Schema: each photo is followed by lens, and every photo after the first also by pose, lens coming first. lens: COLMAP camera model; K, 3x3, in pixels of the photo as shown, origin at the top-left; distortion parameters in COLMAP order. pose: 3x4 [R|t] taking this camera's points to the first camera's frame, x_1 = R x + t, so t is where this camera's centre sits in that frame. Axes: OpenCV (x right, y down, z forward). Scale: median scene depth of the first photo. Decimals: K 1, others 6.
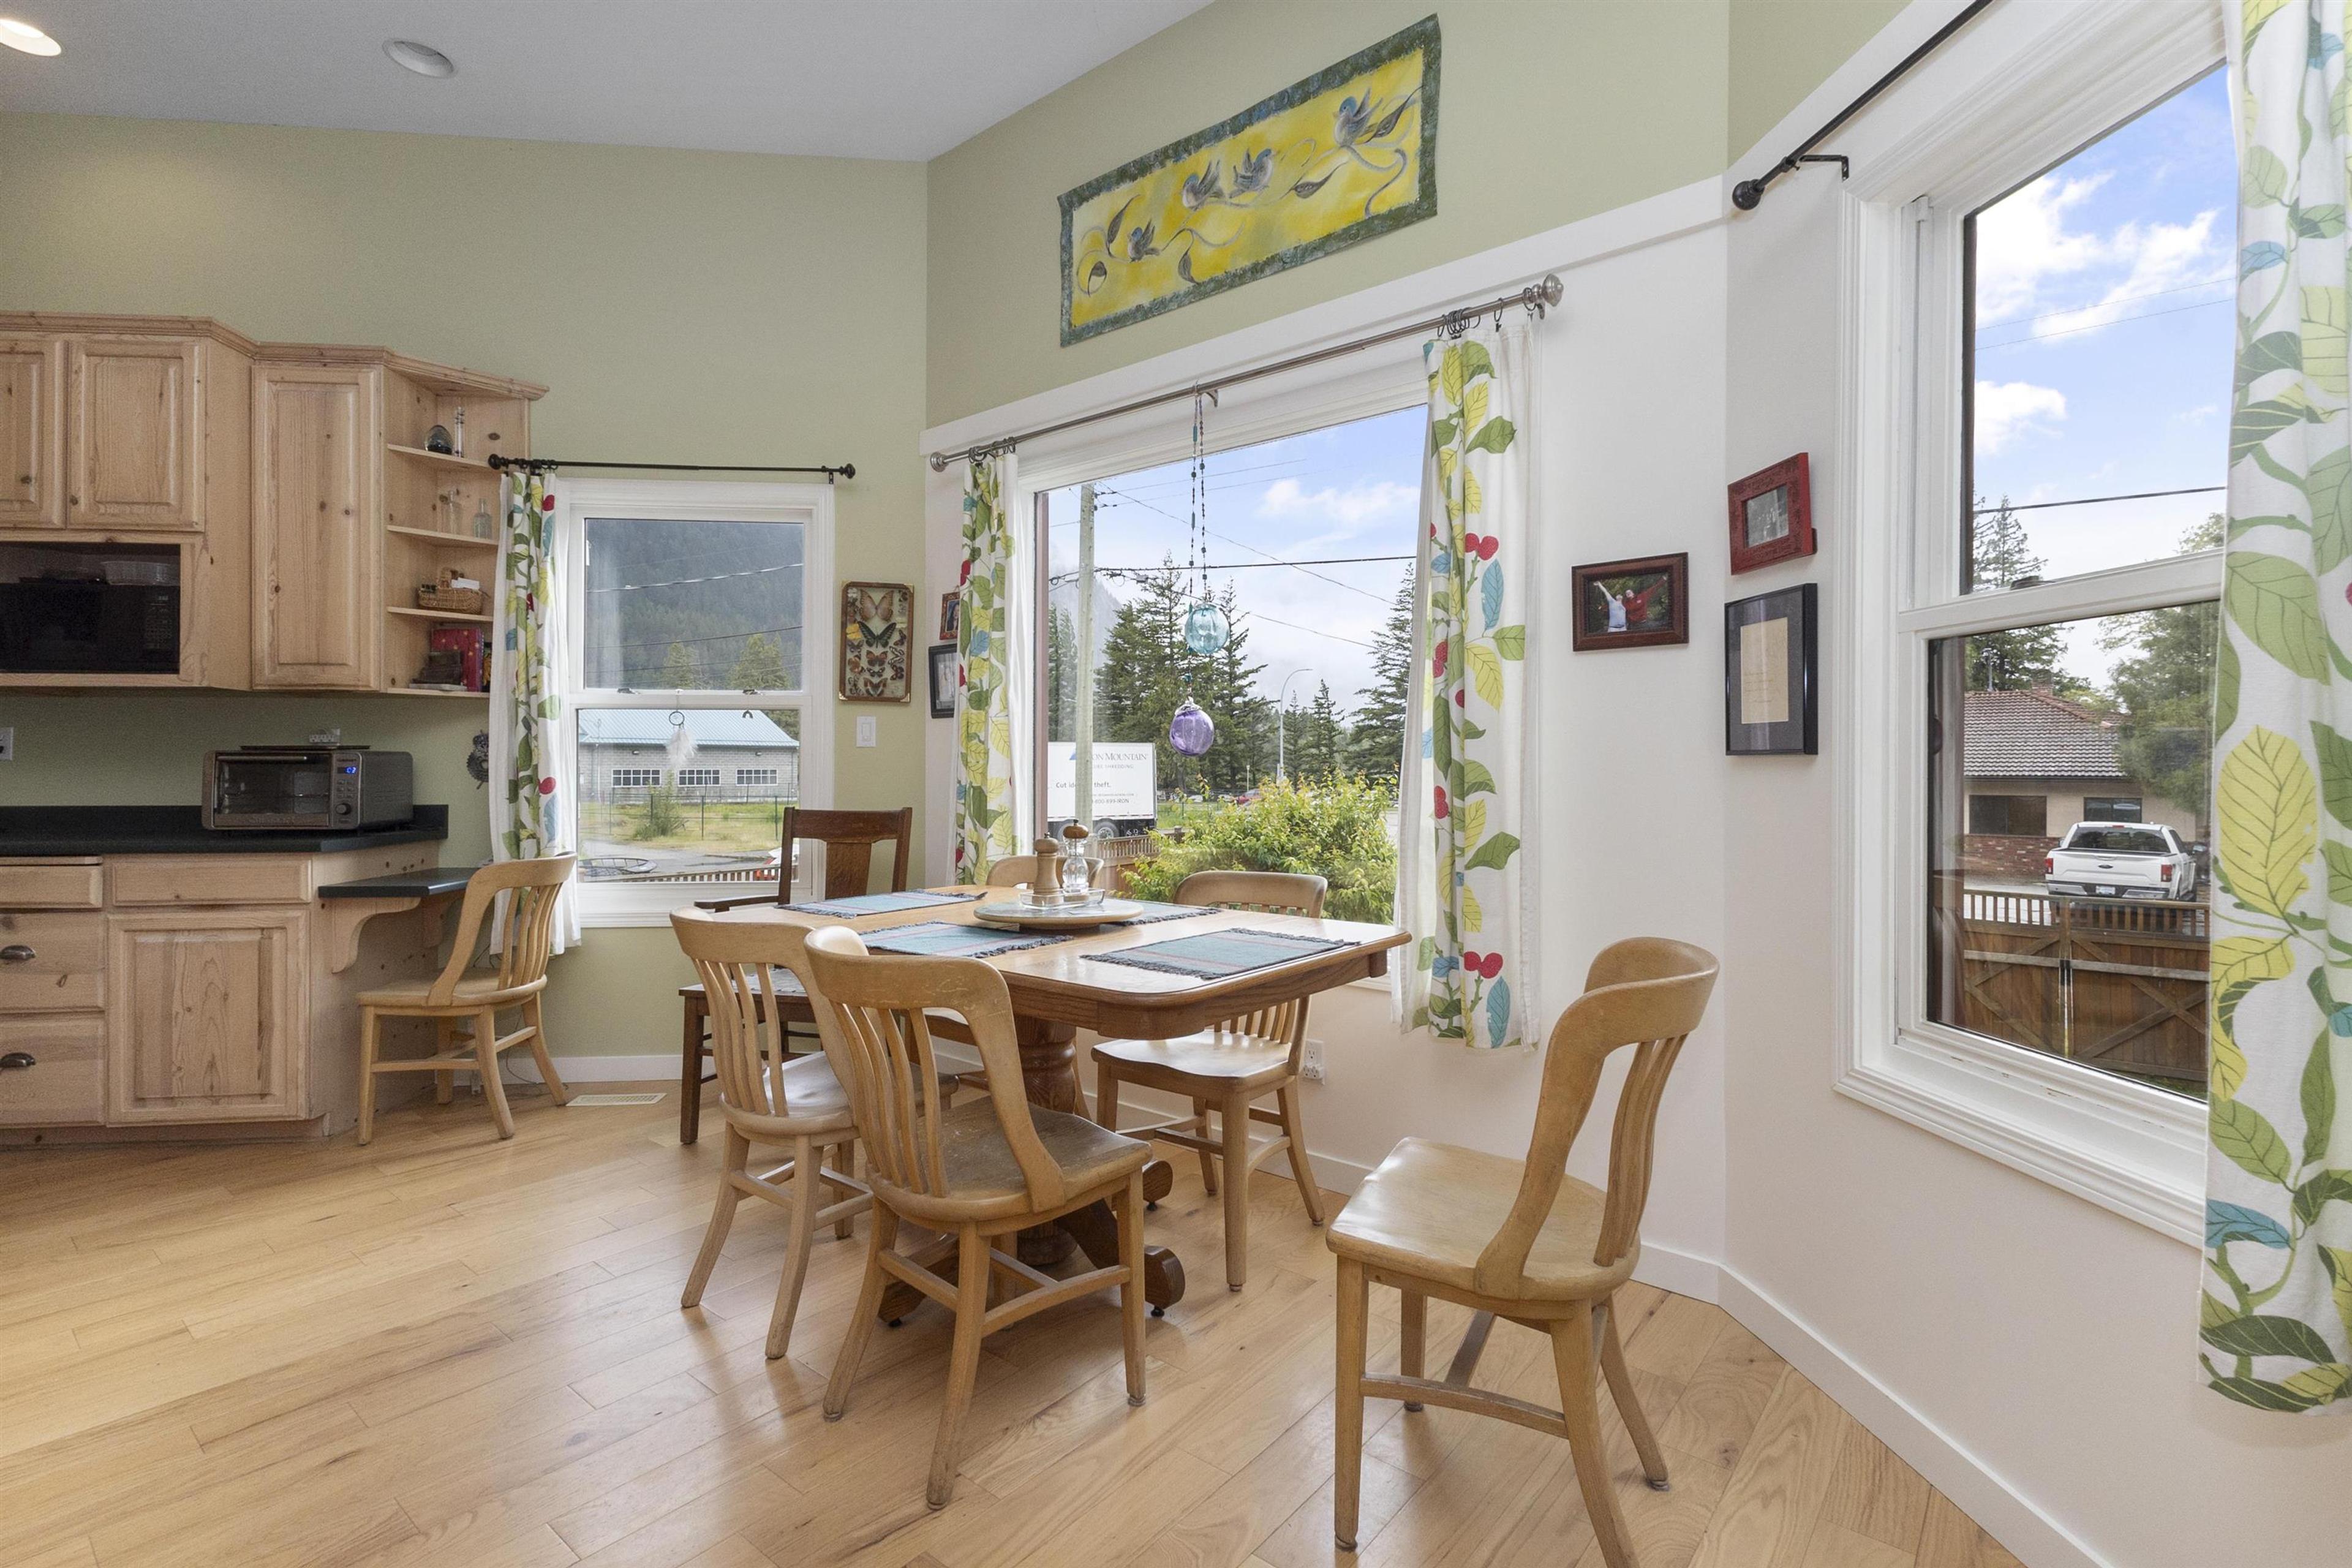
lens RADIAL K [[1088.5, 0, 1164.7], [0, 1088.5, 772.0], [0, 0, 1]] dist [0.016501, -0.006057]
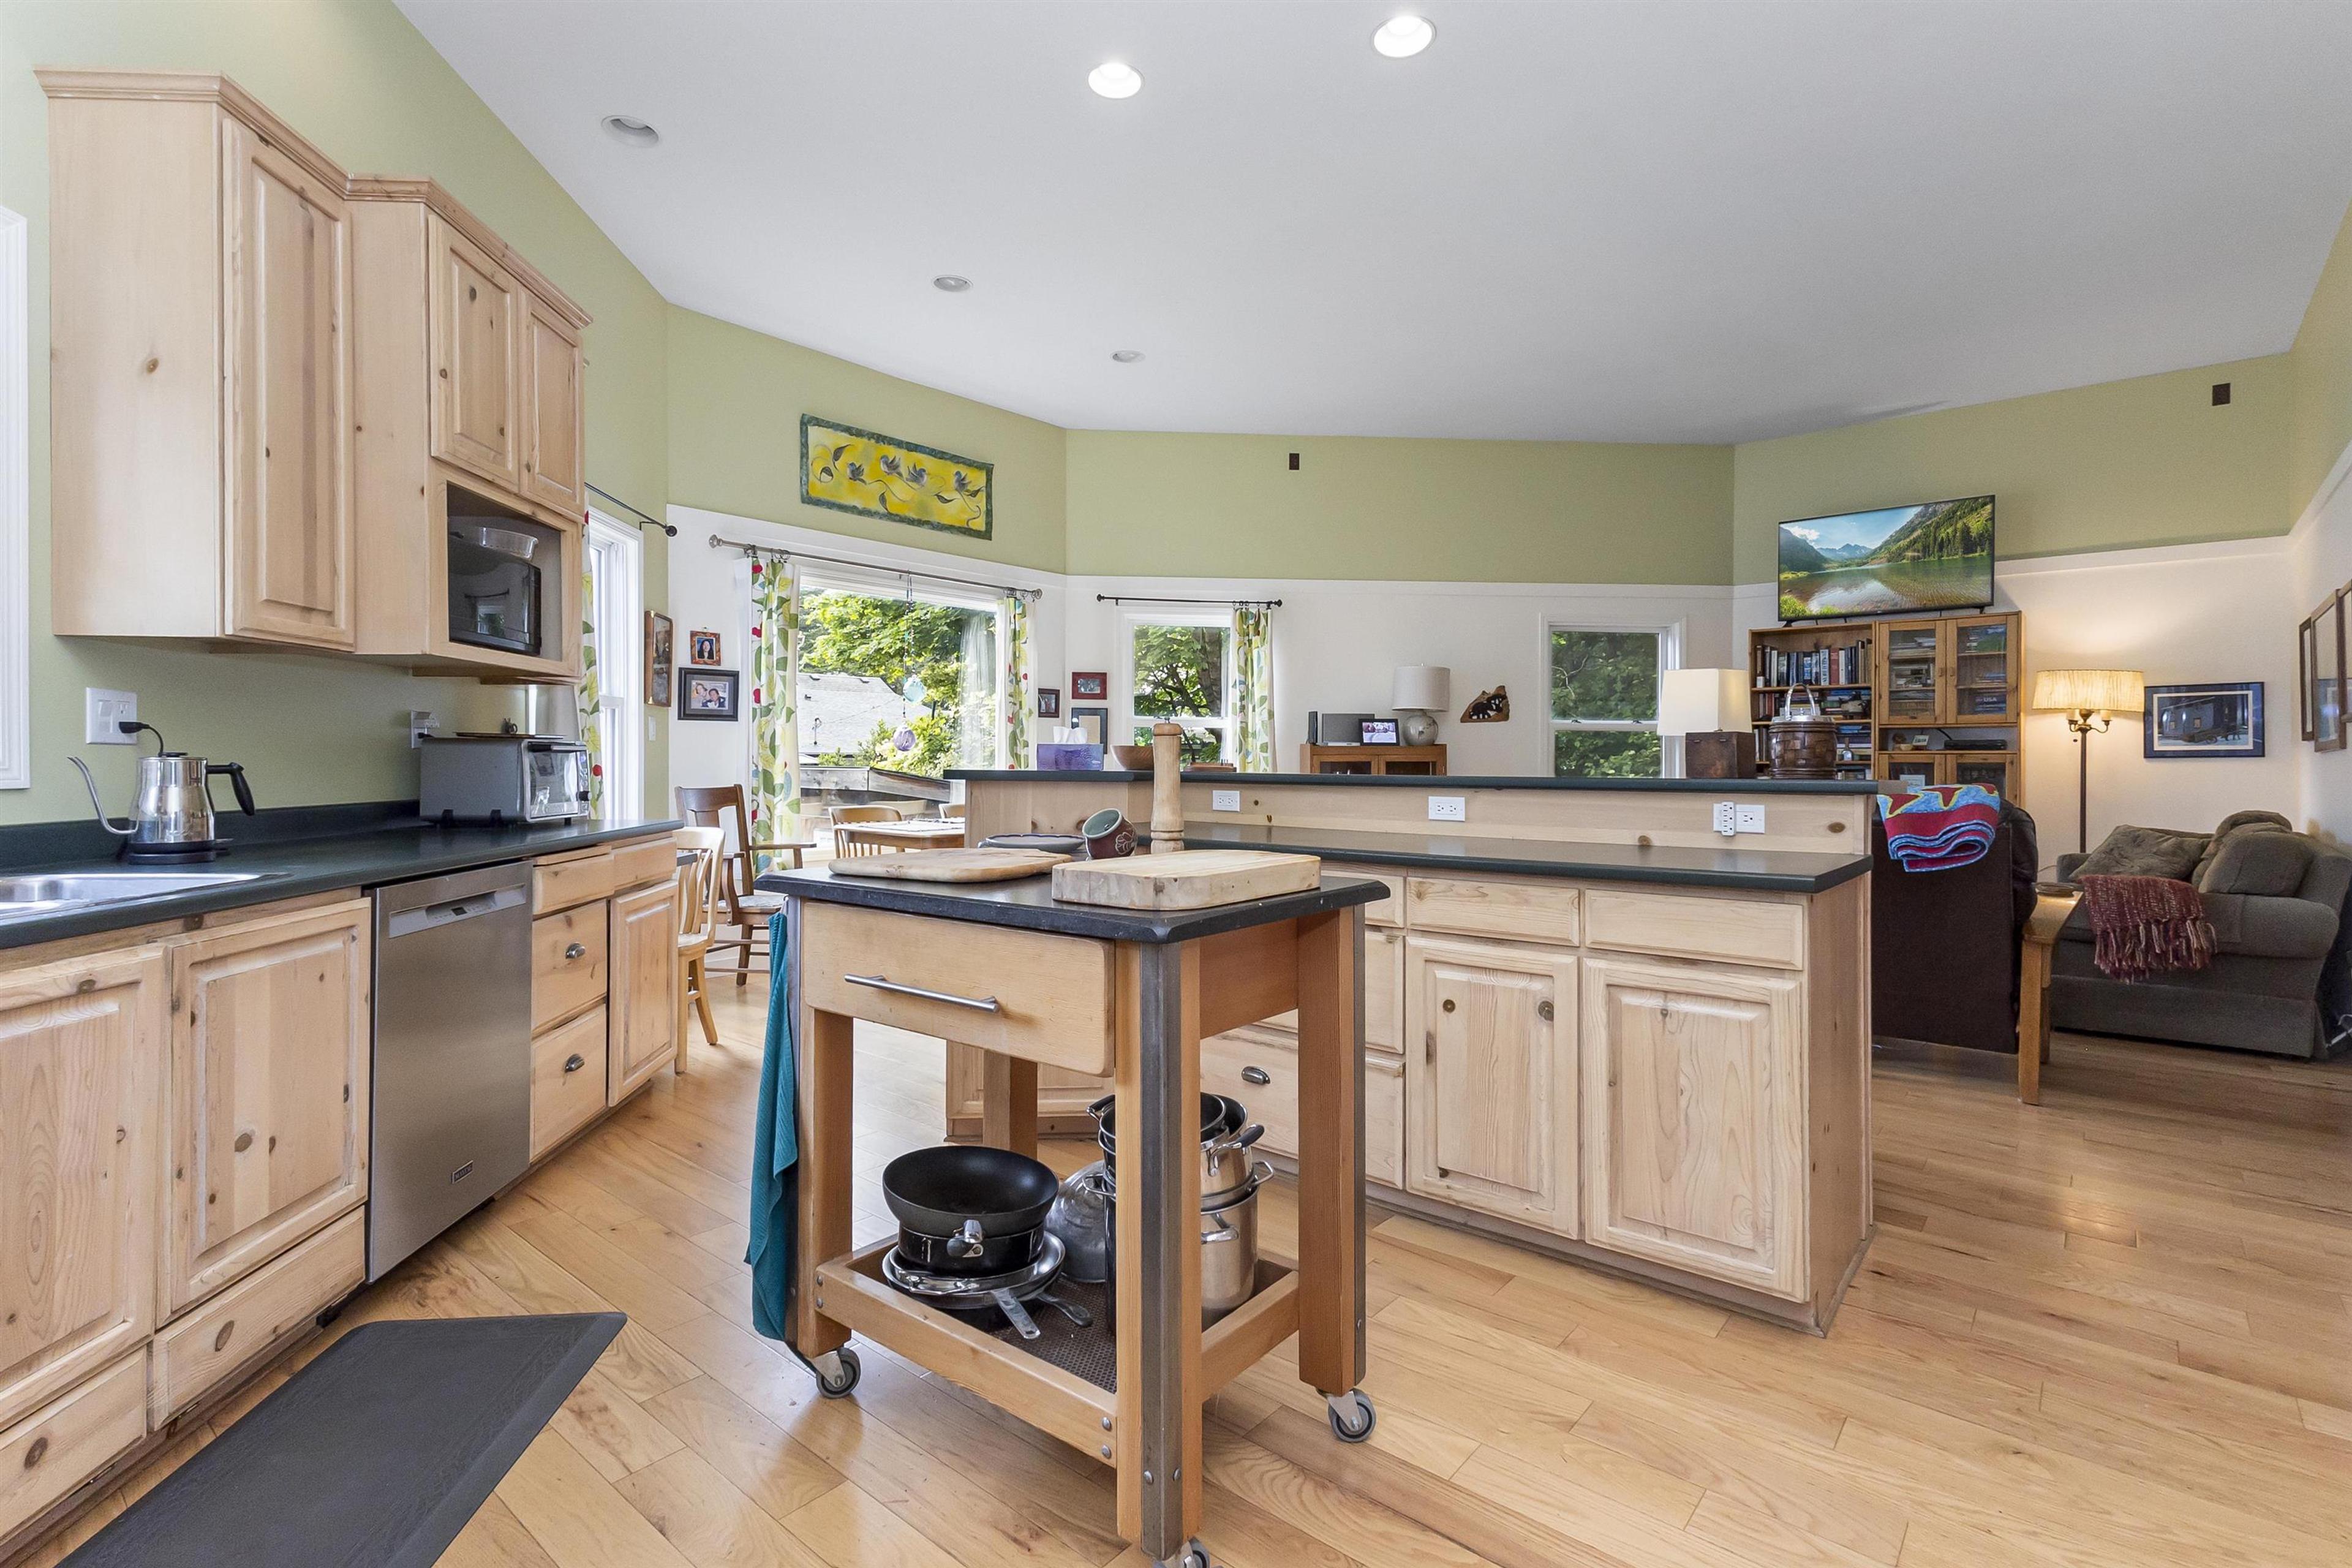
lens RADIAL K [[1088.5, 0, 1165.5], [0, 1088.5, 776.1], [0, 0, 1]] dist [0.016501, -0.006057]
pose [[0.018435, -0.018556, 0.999658, -1.872328], [-0.000662, 0.999827, 0.018571, -0.005606], [-0.999830, -0.001004, 0.018420, 0.443330]]
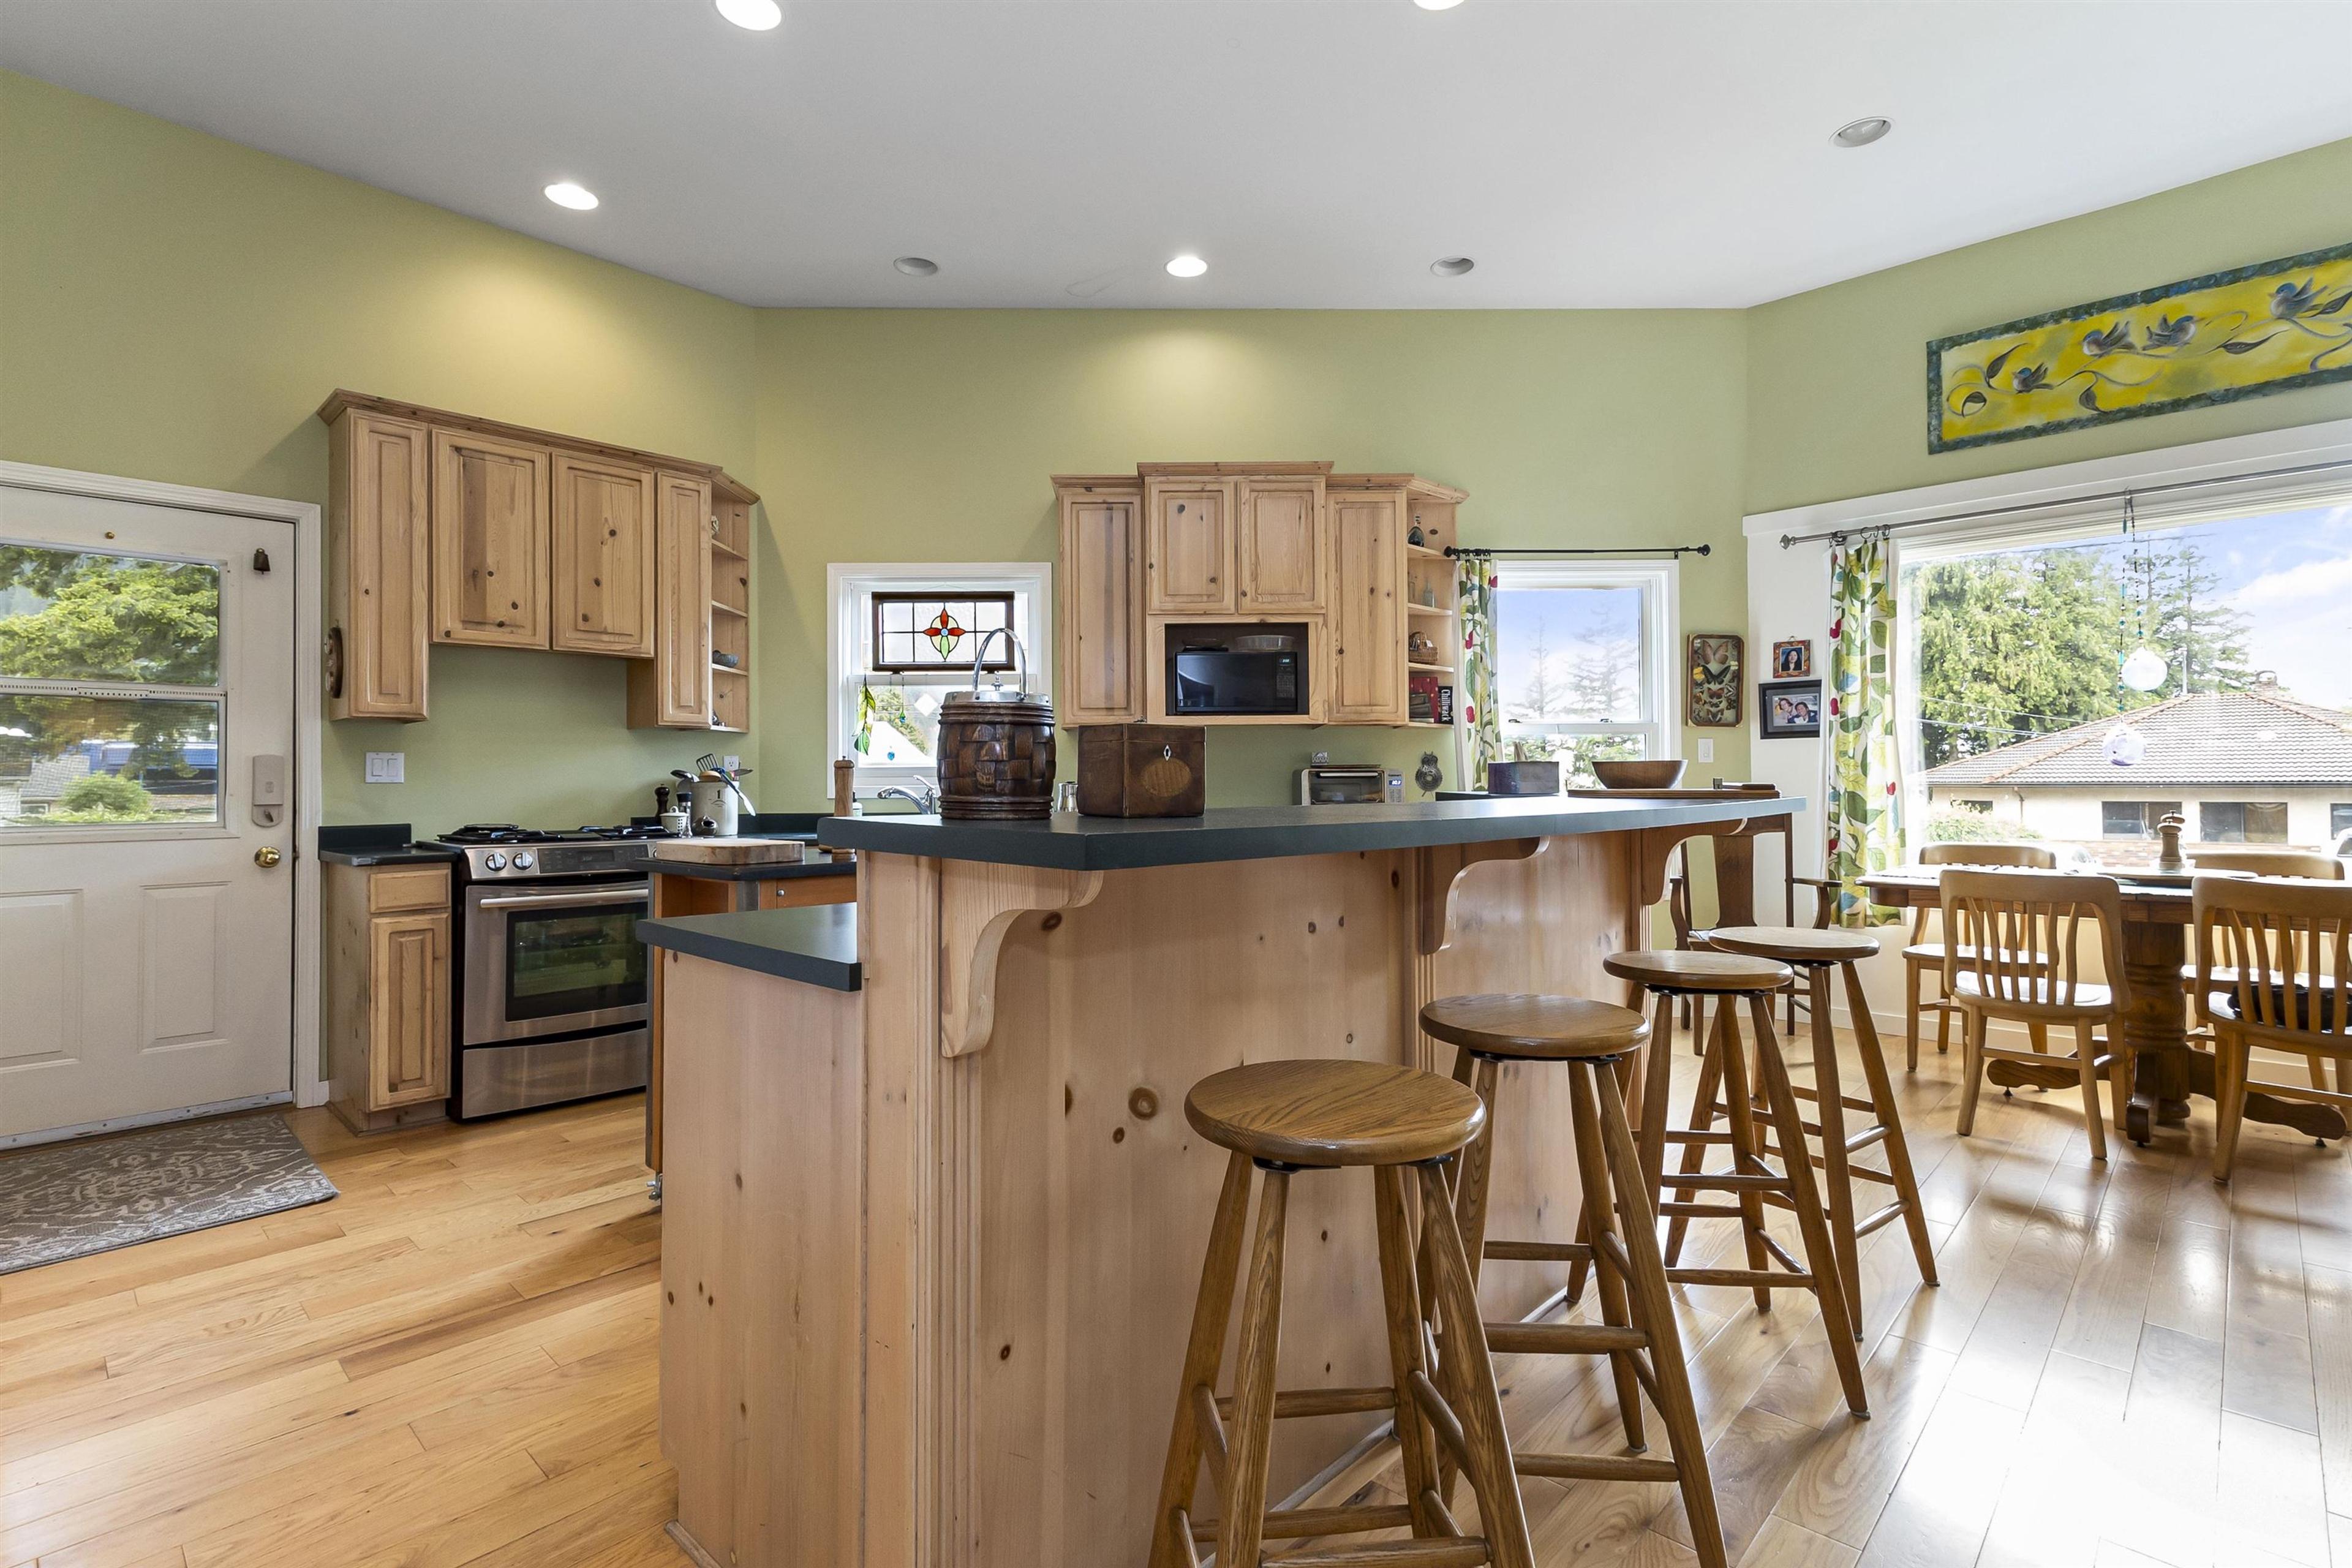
lens RADIAL K [[1088.5, 0, 1173.3], [0, 1088.5, 765.5], [0, 0, 1]] dist [0.016501, -0.006057]
pose [[0.997225, -0.009422, -0.073842, -0.967466], [0.008137, 0.999810, -0.017688, -0.001292], [0.073995, 0.017039, 0.997113, -0.398024]]
